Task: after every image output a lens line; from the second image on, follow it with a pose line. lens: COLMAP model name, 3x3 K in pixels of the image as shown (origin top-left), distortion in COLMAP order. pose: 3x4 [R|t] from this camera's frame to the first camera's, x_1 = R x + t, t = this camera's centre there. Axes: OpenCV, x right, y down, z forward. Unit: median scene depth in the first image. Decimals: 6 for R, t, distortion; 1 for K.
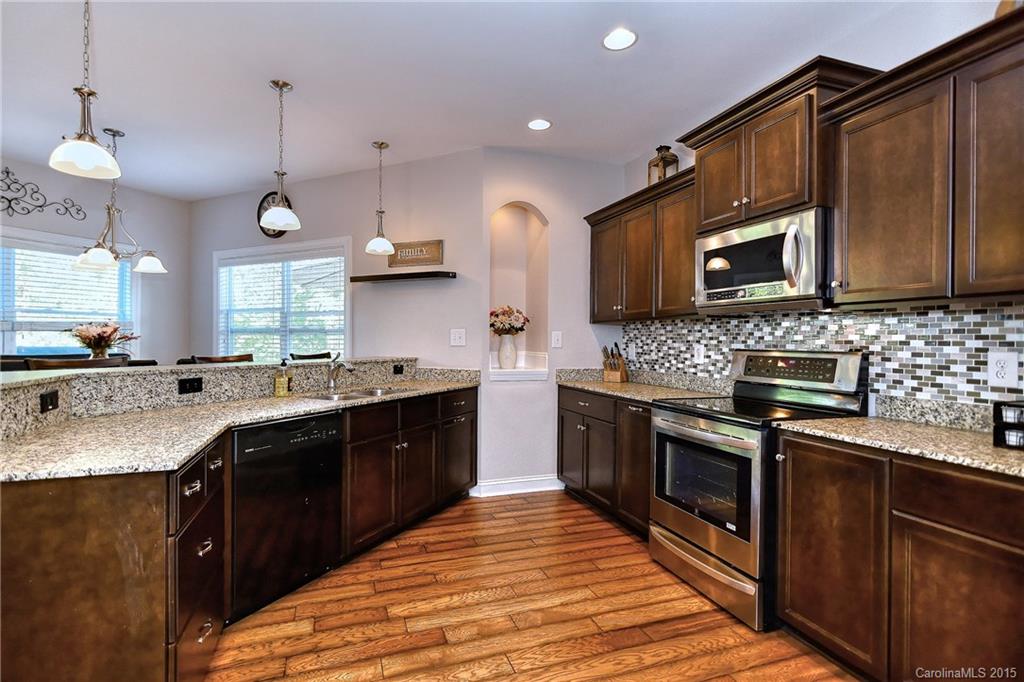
lens RADIAL K [[494.7, 0, 499.1], [0, 494.7, 341.9], [0, 0, 1]] dist [0.008923, -0.002548]
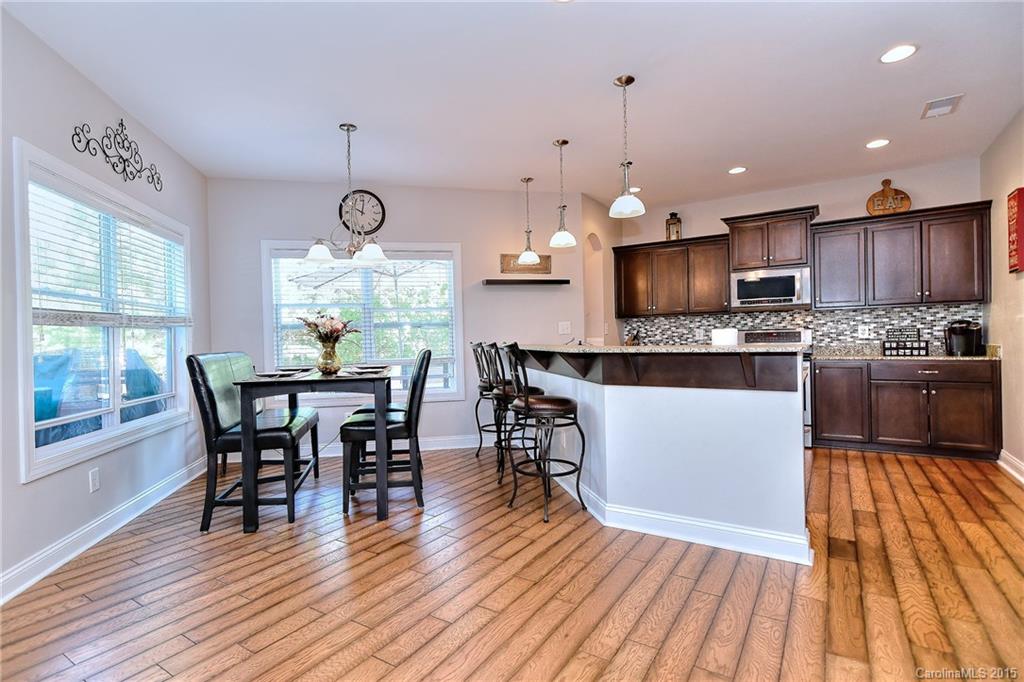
lens RADIAL K [[494.7, 0, 509.8], [0, 494.7, 341.5], [0, 0, 1]] dist [0.008923, -0.002548]
pose [[0.785175, -0.028280, 0.618628, -1.451027], [0.030145, 0.999518, 0.007431, 0.018318], [-0.618540, 0.012814, 0.785649, 0.027771]]
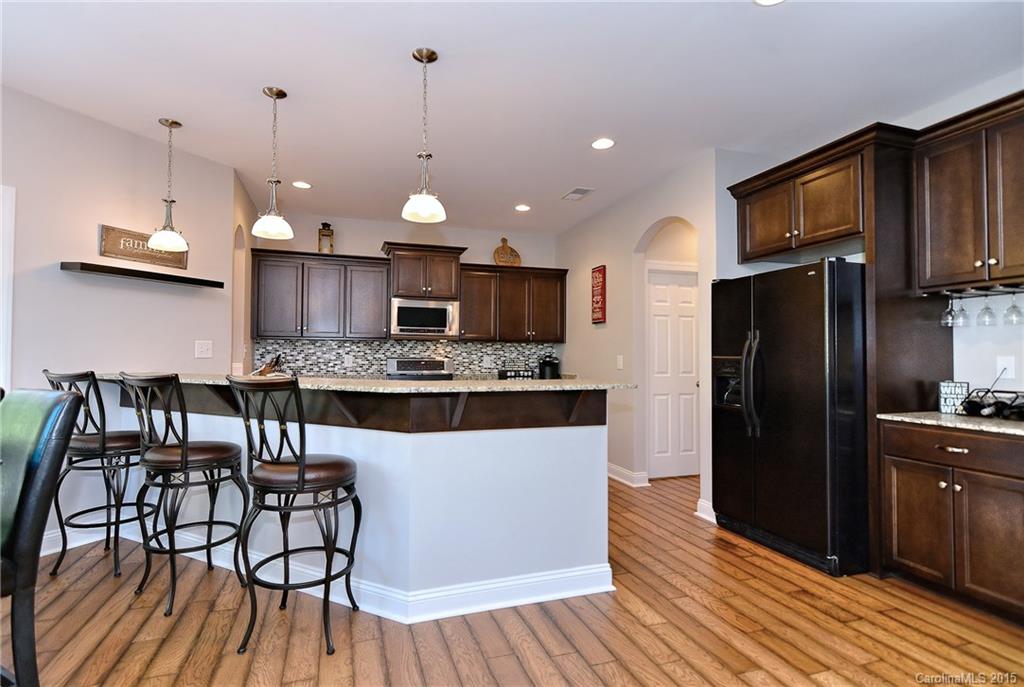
lens RADIAL K [[494.7, 0, 494.1], [0, 494.7, 346.0], [0, 0, 1]] dist [0.008923, -0.002548]
pose [[0.016259, 0.012610, 0.999788, -1.440615], [-0.001574, 0.999920, -0.012586, -0.006425], [-0.999867, -0.001369, 0.016278, 0.578866]]
